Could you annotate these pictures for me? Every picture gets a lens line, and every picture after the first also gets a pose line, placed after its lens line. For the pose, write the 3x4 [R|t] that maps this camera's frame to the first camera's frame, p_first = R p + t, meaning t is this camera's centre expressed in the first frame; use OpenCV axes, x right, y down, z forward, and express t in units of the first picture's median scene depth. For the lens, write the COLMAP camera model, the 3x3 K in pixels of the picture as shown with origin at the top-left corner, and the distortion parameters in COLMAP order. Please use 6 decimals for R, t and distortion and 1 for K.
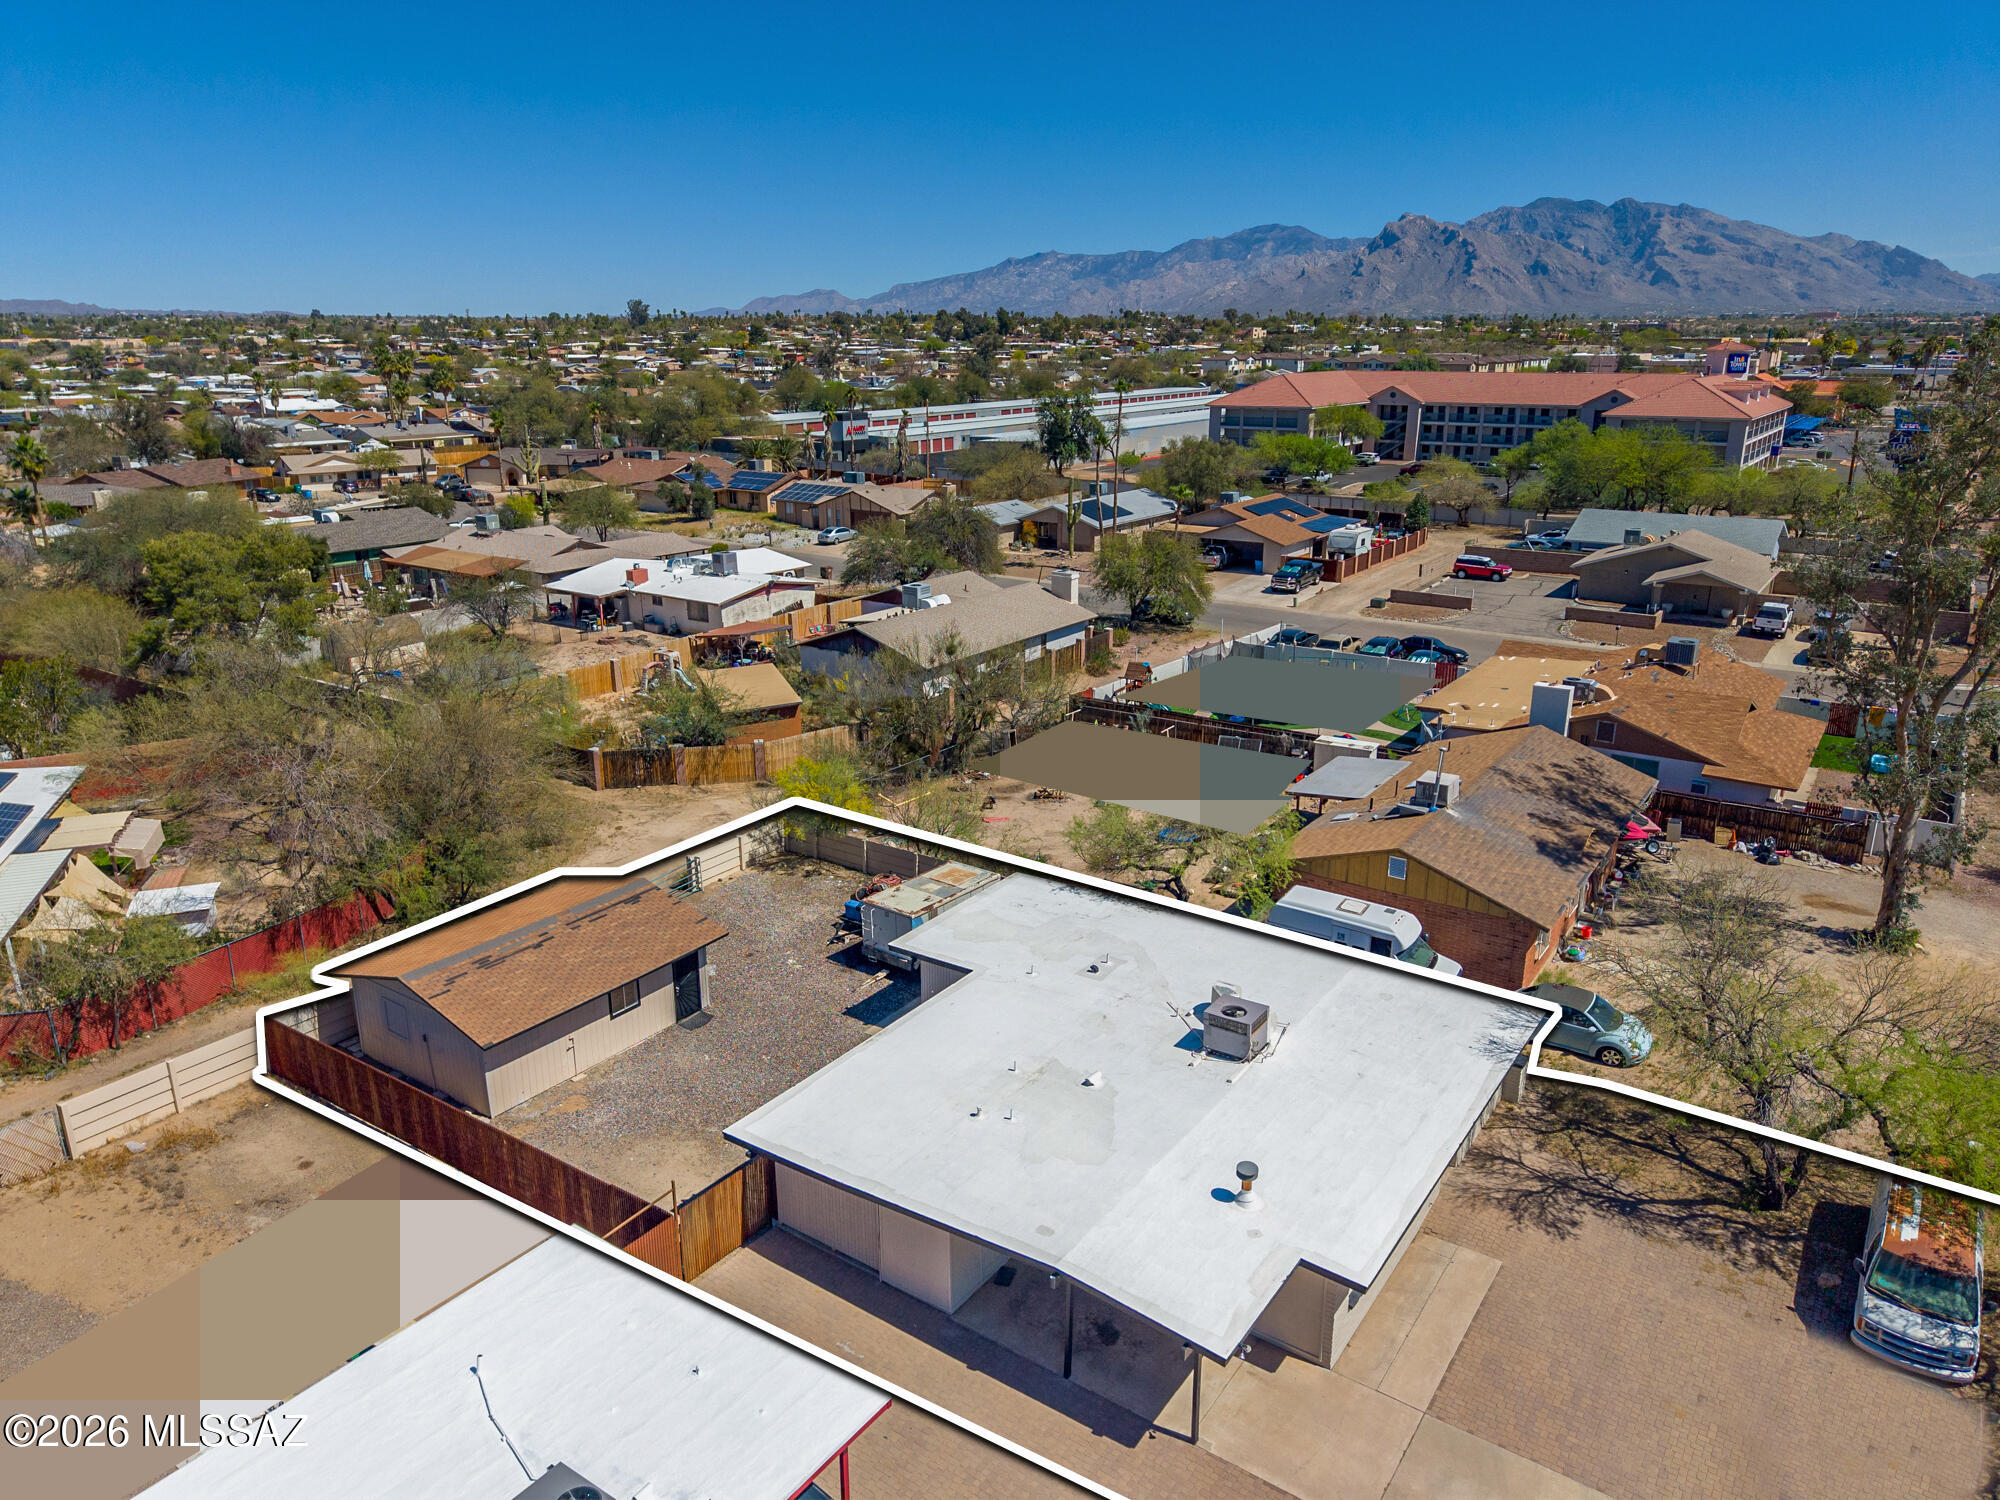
lens RADIAL K [[1364.9, 0, 998.3], [0, 1364.9, 750.9], [0, 0, 1]] dist [0.027250, -0.000486]
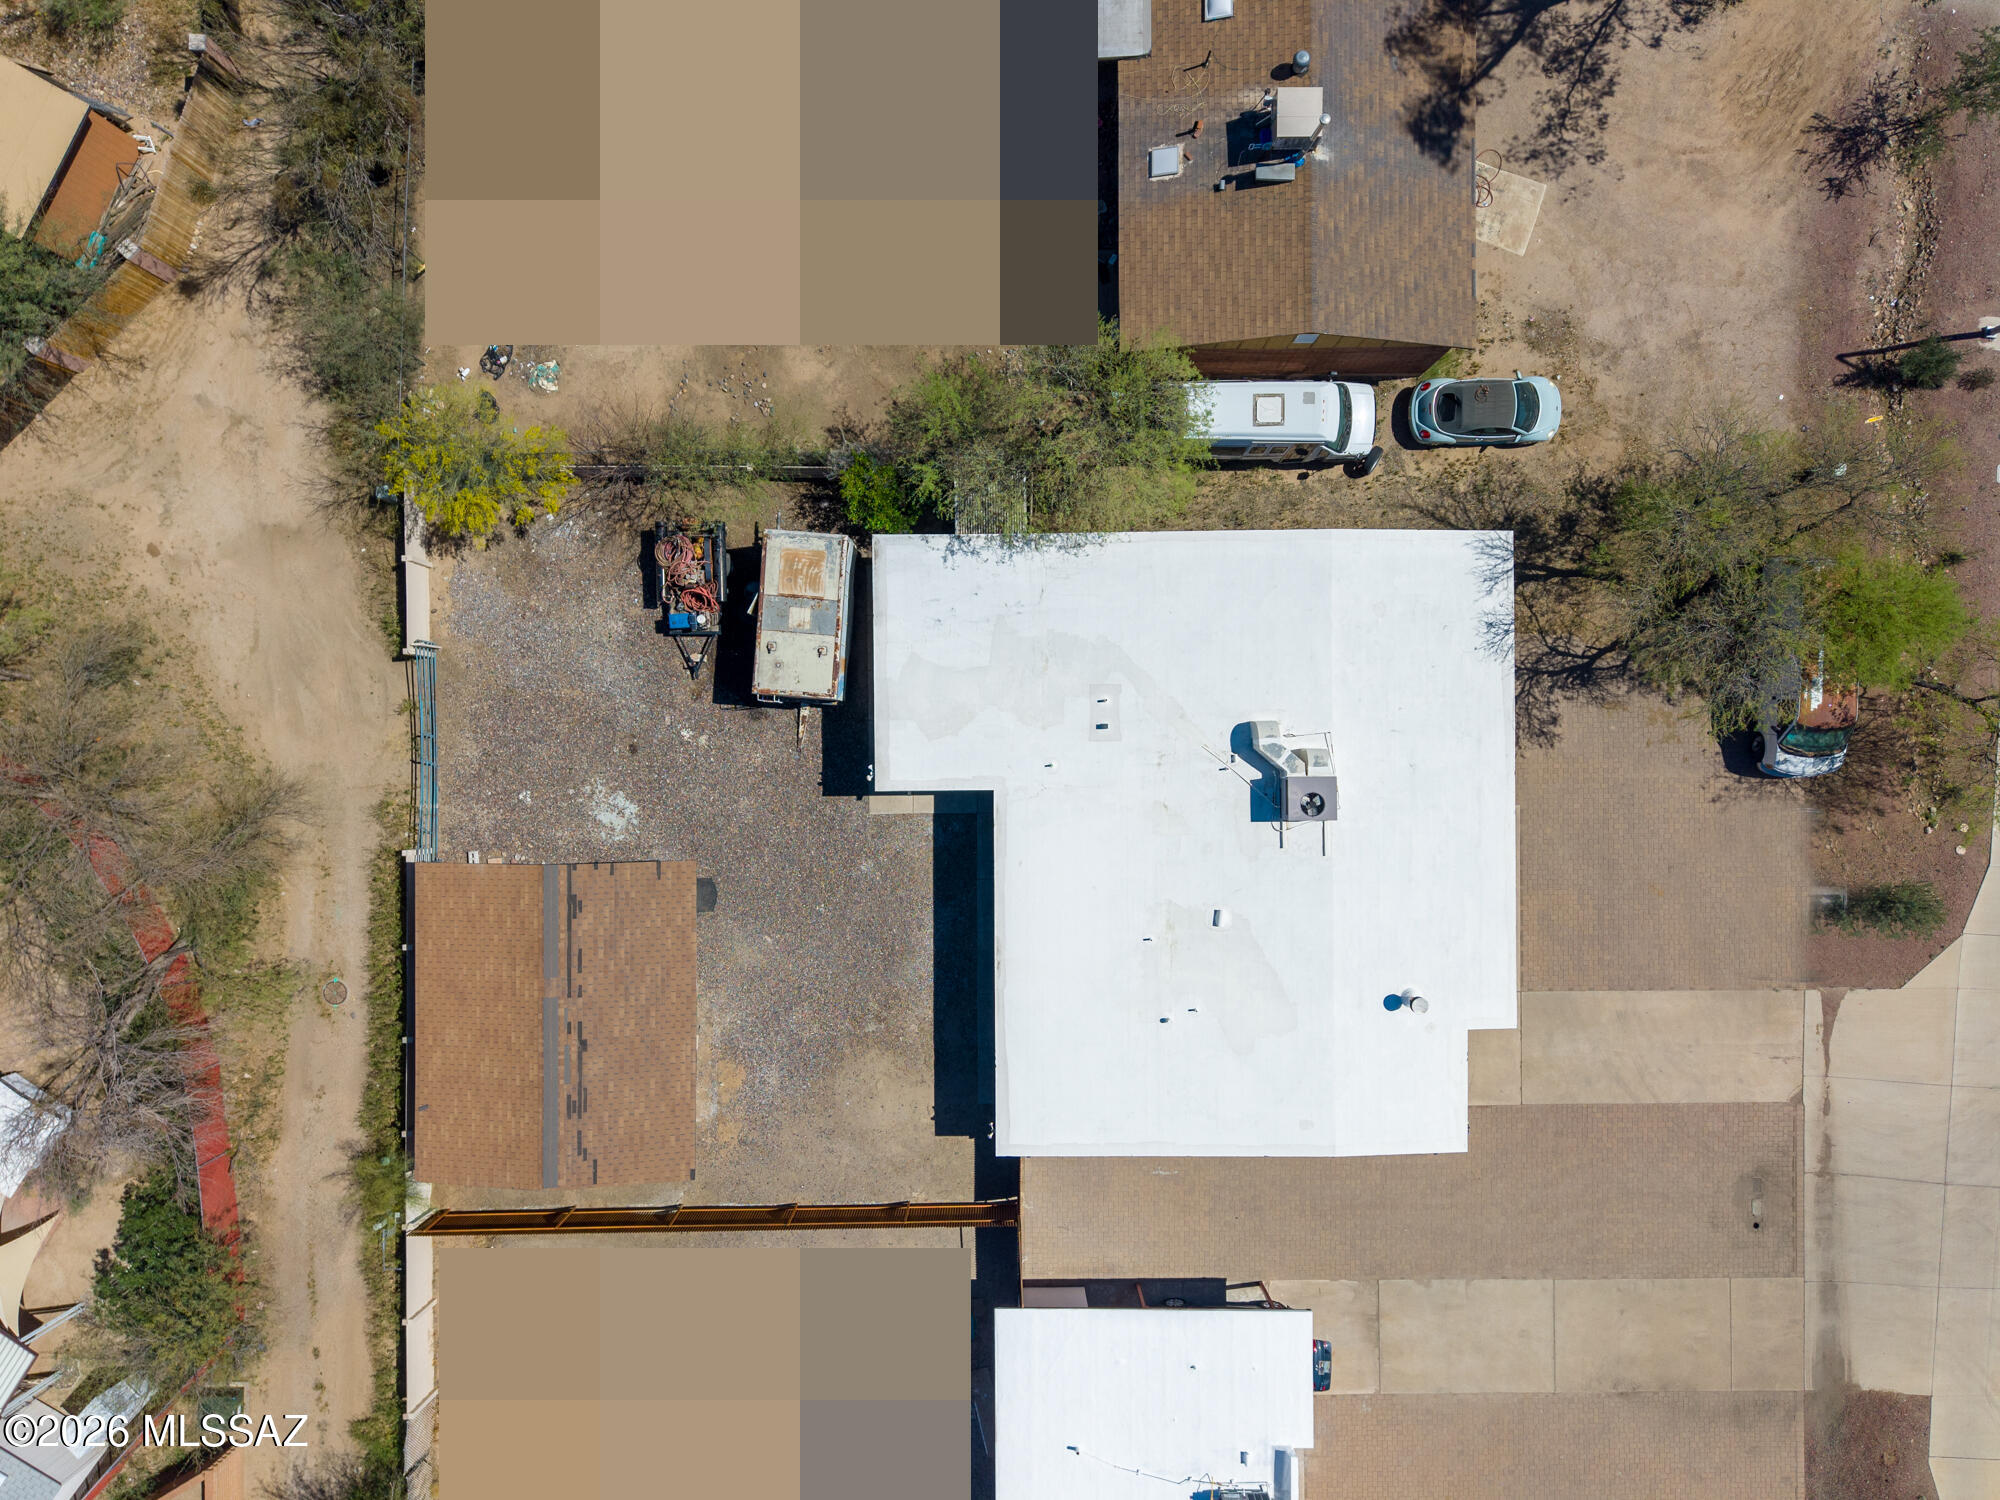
lens RADIAL K [[1364.9, 0, 998.5], [0, 1364.9, 749.6], [0, 0, 1]] dist [0.027250, -0.000486]
pose [[0.816080, -0.577890, 0.007515, -0.006779], [0.156854, 0.233983, 0.959504, -0.844874], [-0.556247, -0.781853, 0.281593, 0.861995]]
